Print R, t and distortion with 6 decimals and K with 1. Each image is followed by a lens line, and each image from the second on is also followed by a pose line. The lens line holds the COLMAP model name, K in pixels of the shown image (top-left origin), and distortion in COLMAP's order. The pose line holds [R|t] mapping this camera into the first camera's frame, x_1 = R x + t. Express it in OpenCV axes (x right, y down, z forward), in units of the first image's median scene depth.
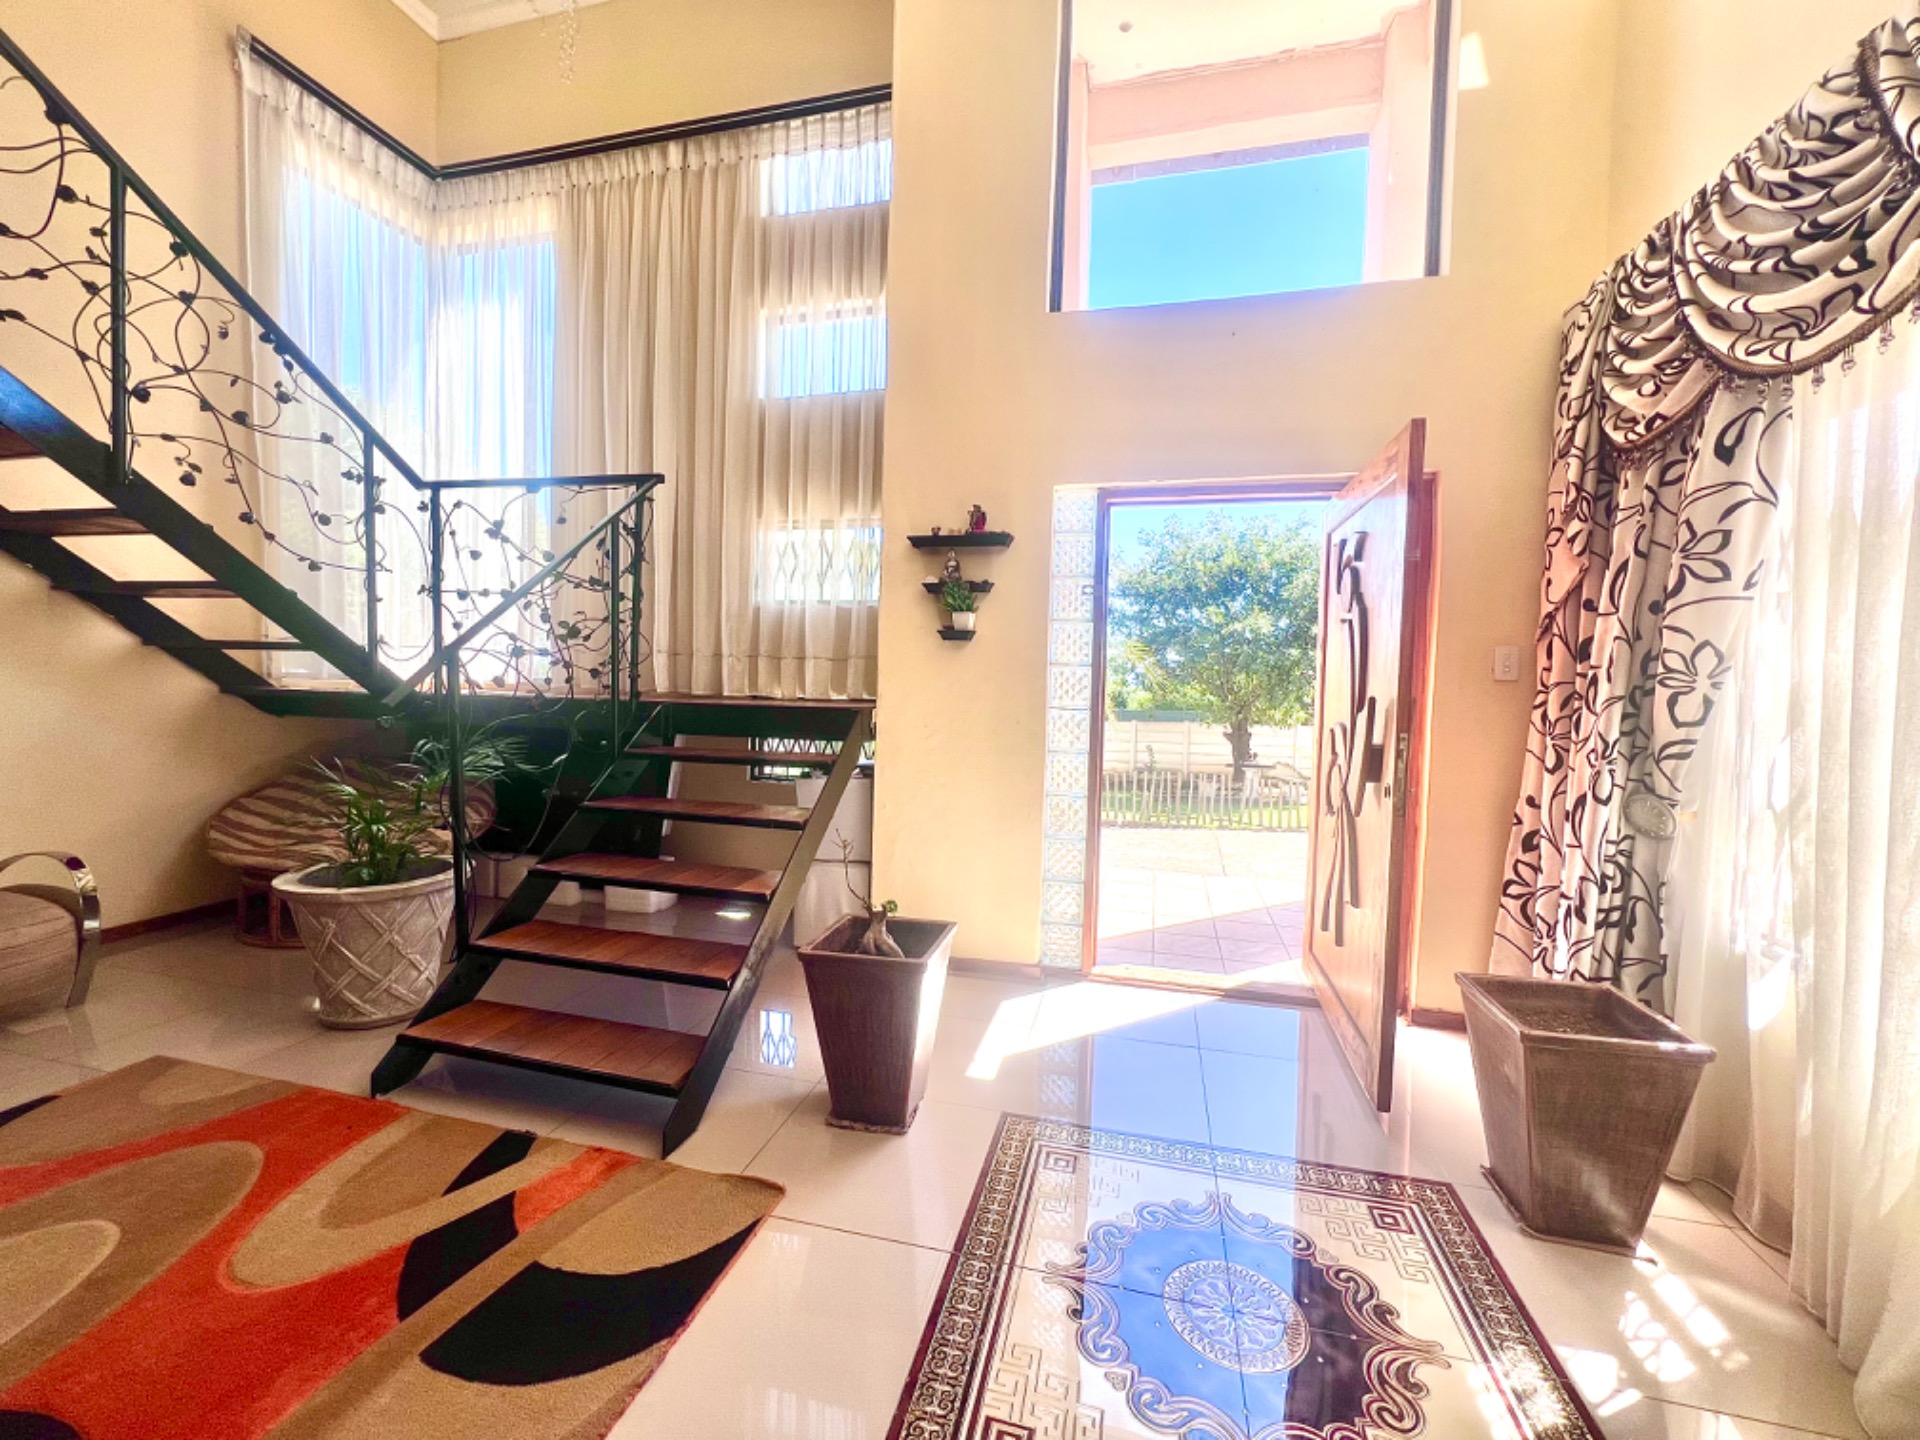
lens RADIAL K [[776.8, 0, 952.0], [0, 776.8, 715.2], [0, 0, 1]] dist [0.000312, 0.001082]
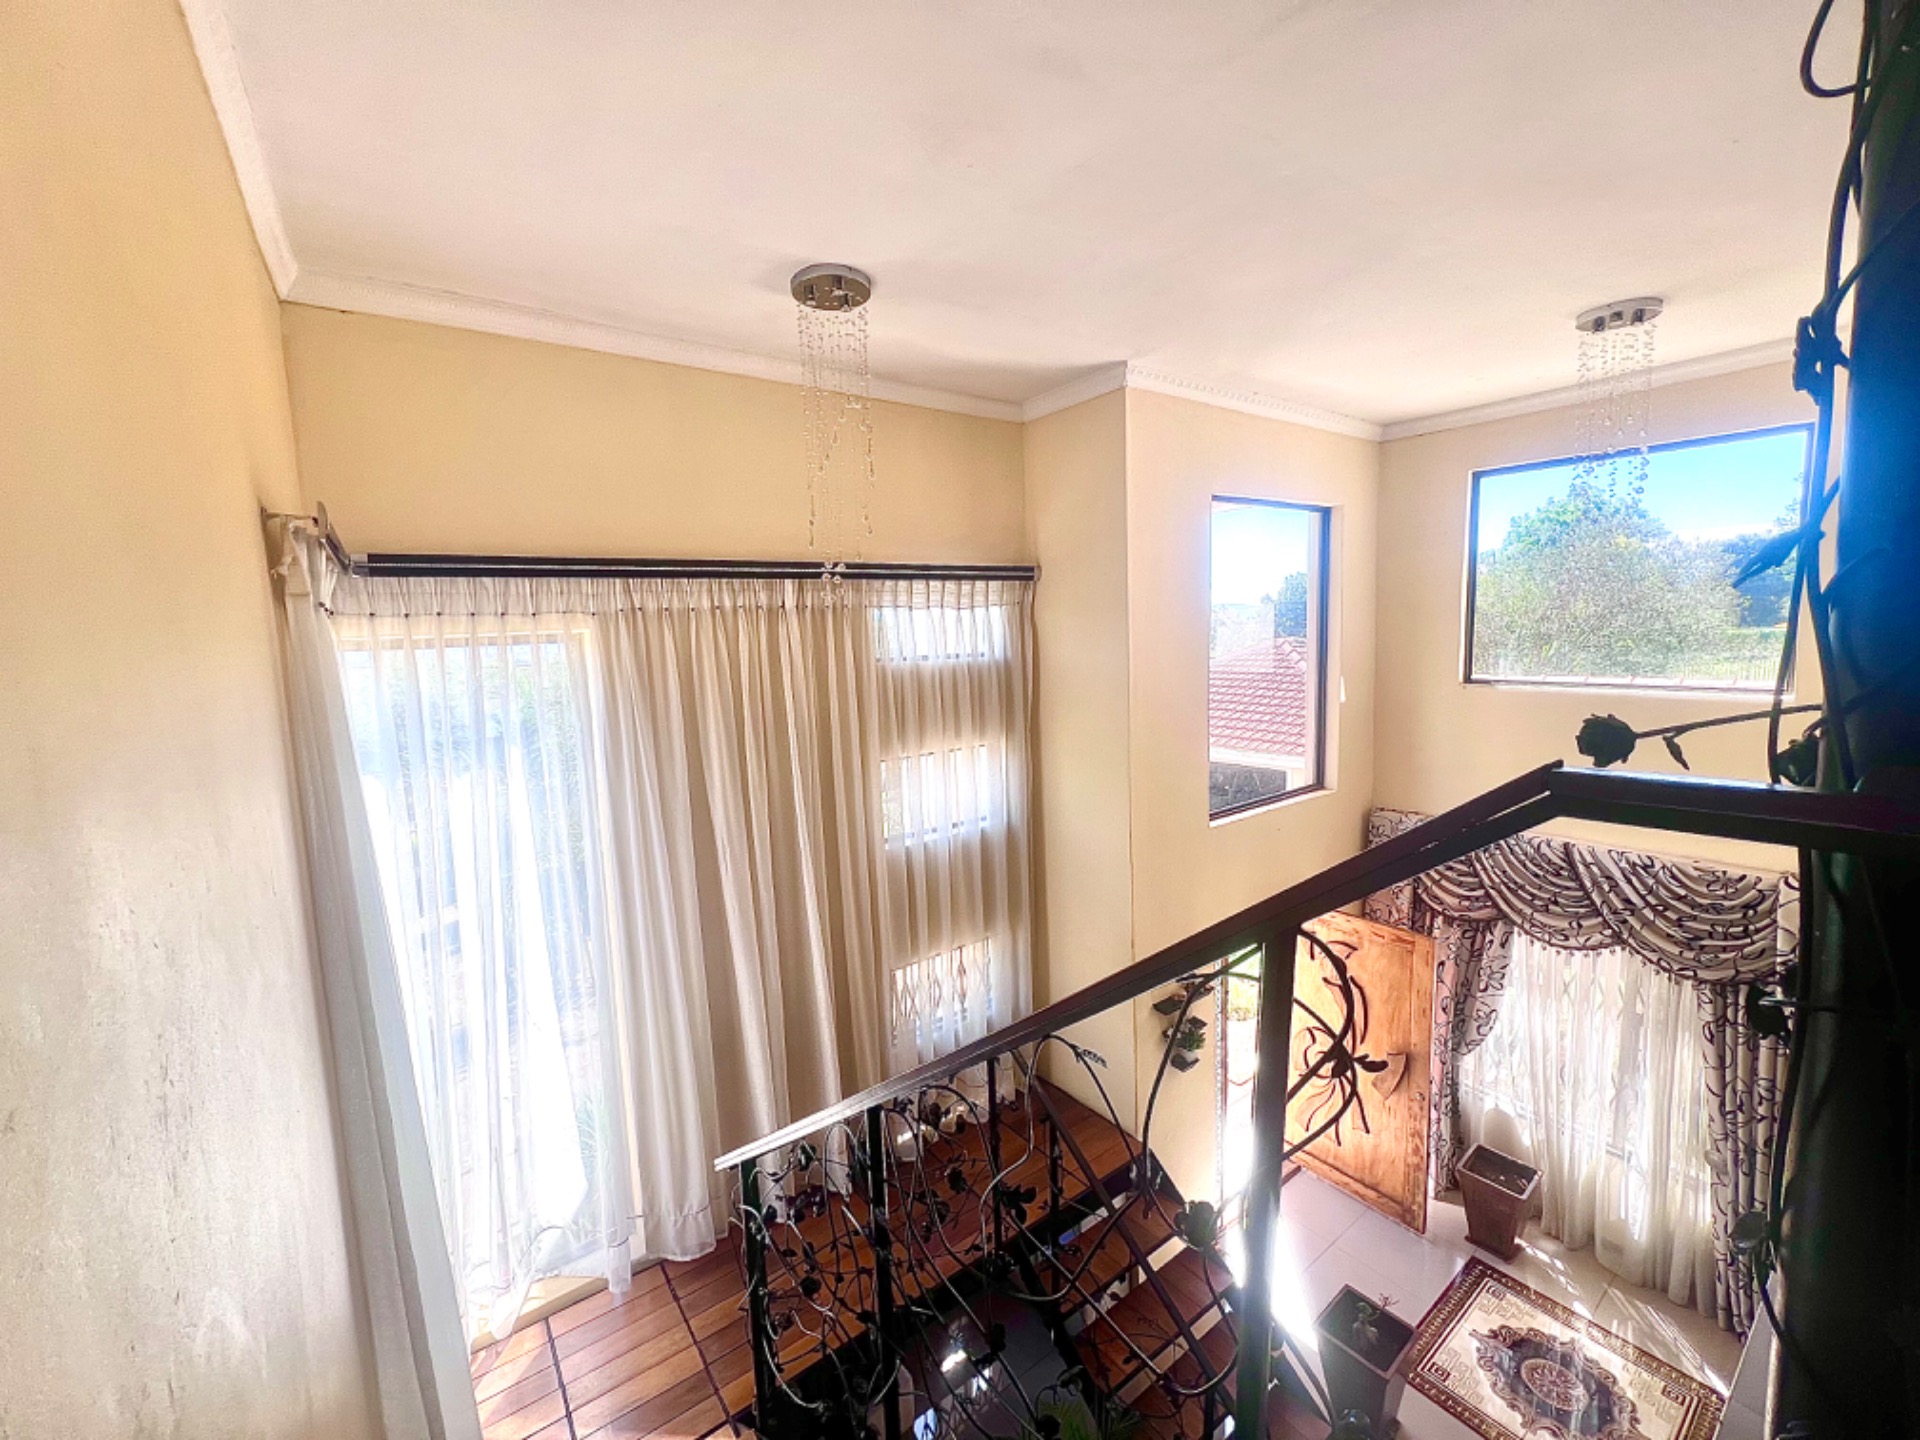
lens RADIAL K [[776.8, 0, 952.0], [0, 776.8, 715.2], [0, 0, 1]] dist [0.000312, 0.001082]
pose [[0.633107, -0.143885, 0.760574, -1.156683], [0.079143, 0.989455, 0.121305, -0.860050], [-0.770008, -0.016605, 0.637818, 0.405501]]
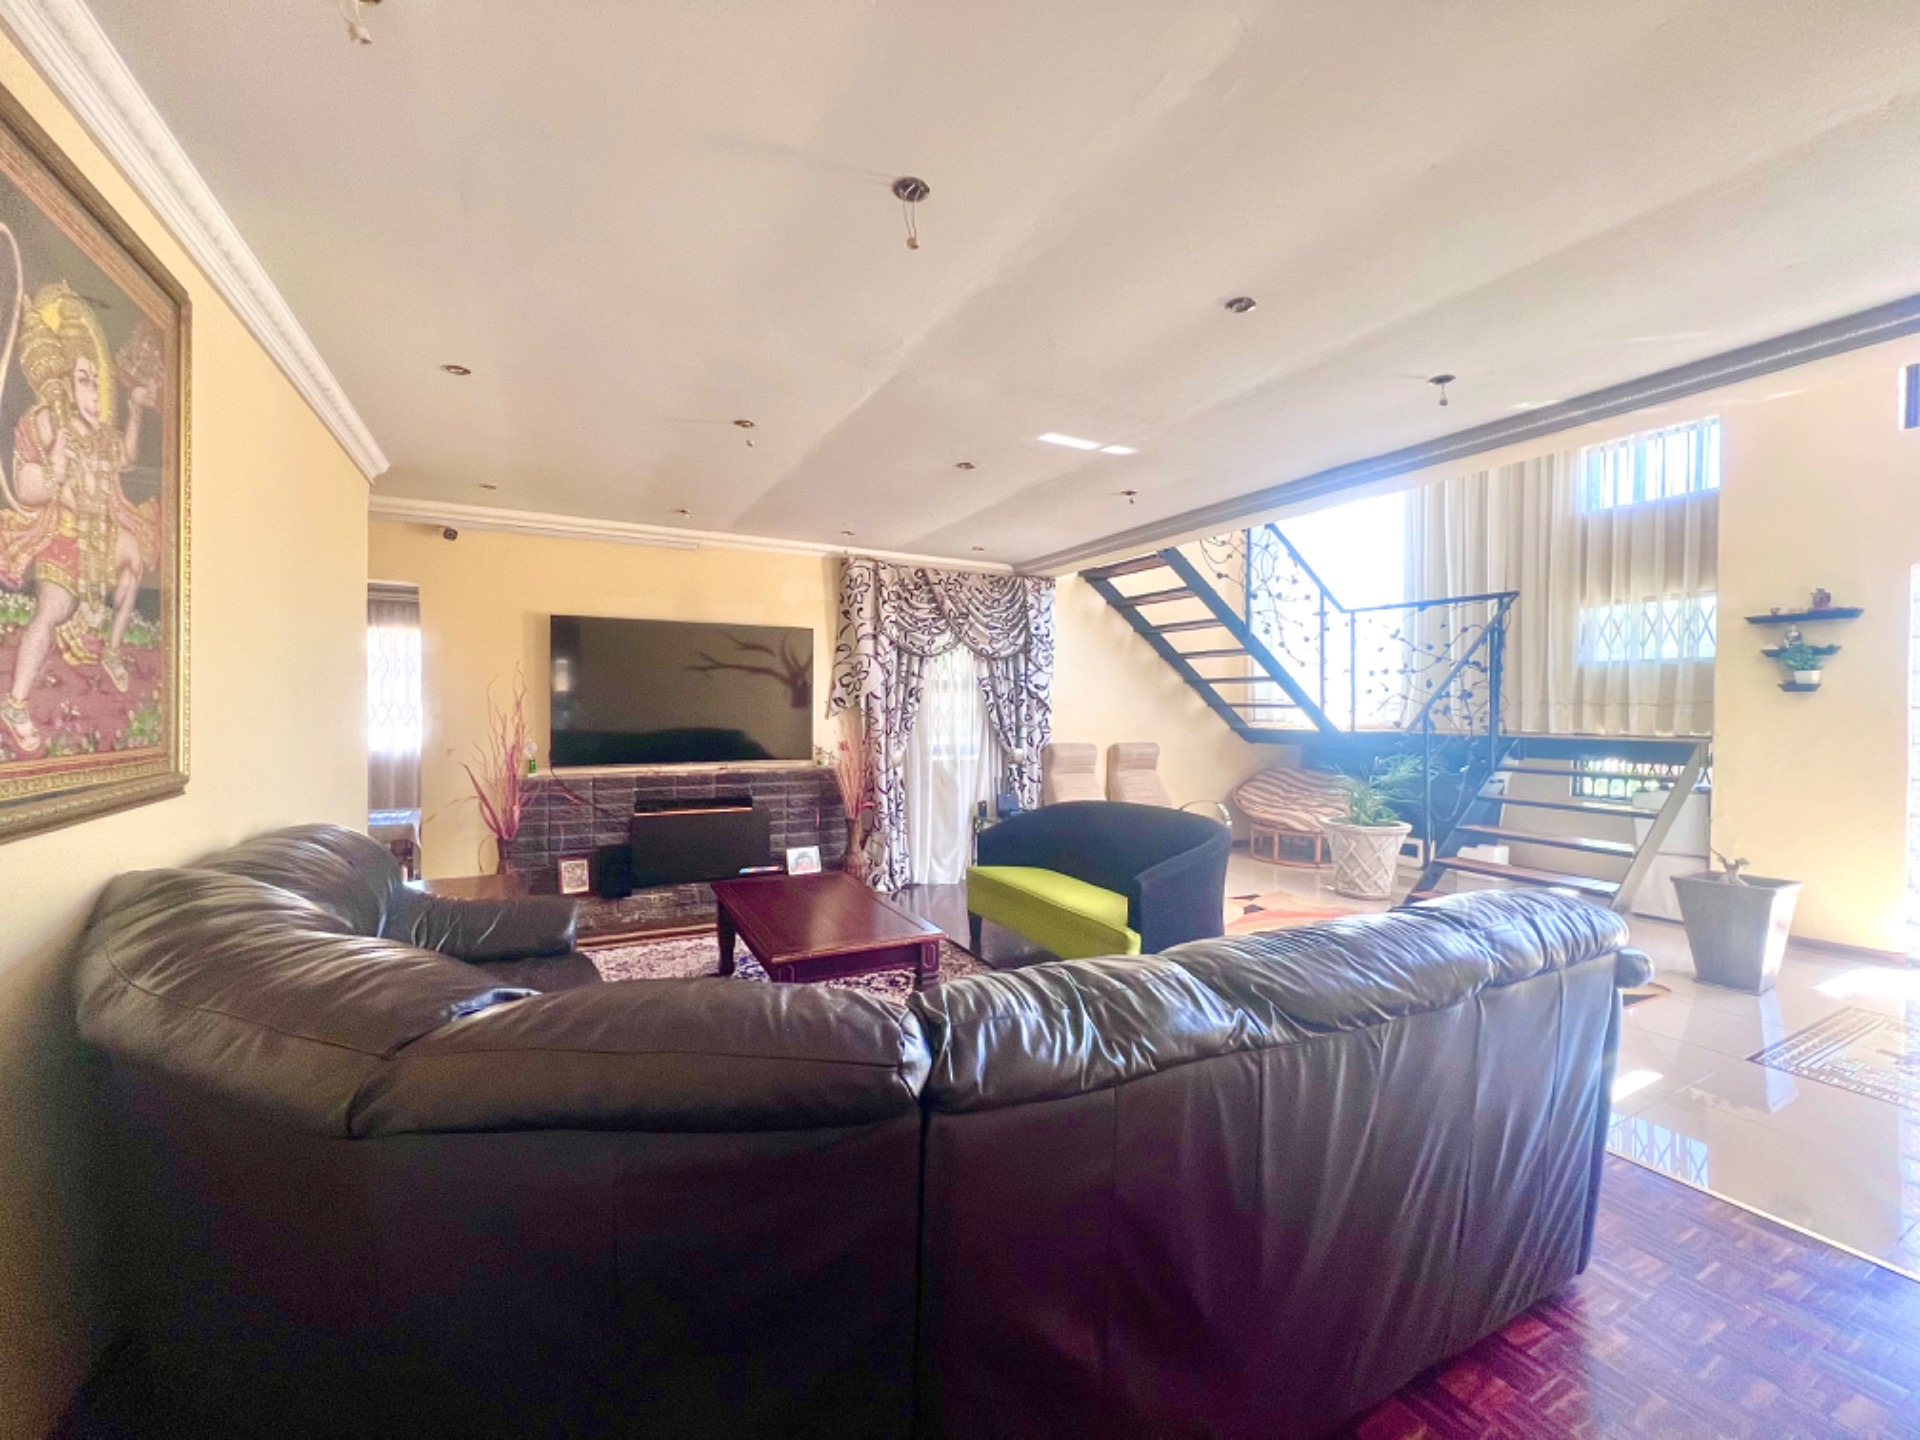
lens RADIAL K [[769.8, 0, 956.3], [0, 769.8, 717.0], [0, 0, 1]] dist [-0.002011, -0.000445]
pose [[0.674470, -0.011308, -0.738216, 0.001920], [-0.020874, 0.999191, -0.034377, 0.020116], [0.738007, 0.038596, 0.673688, -0.891057]]
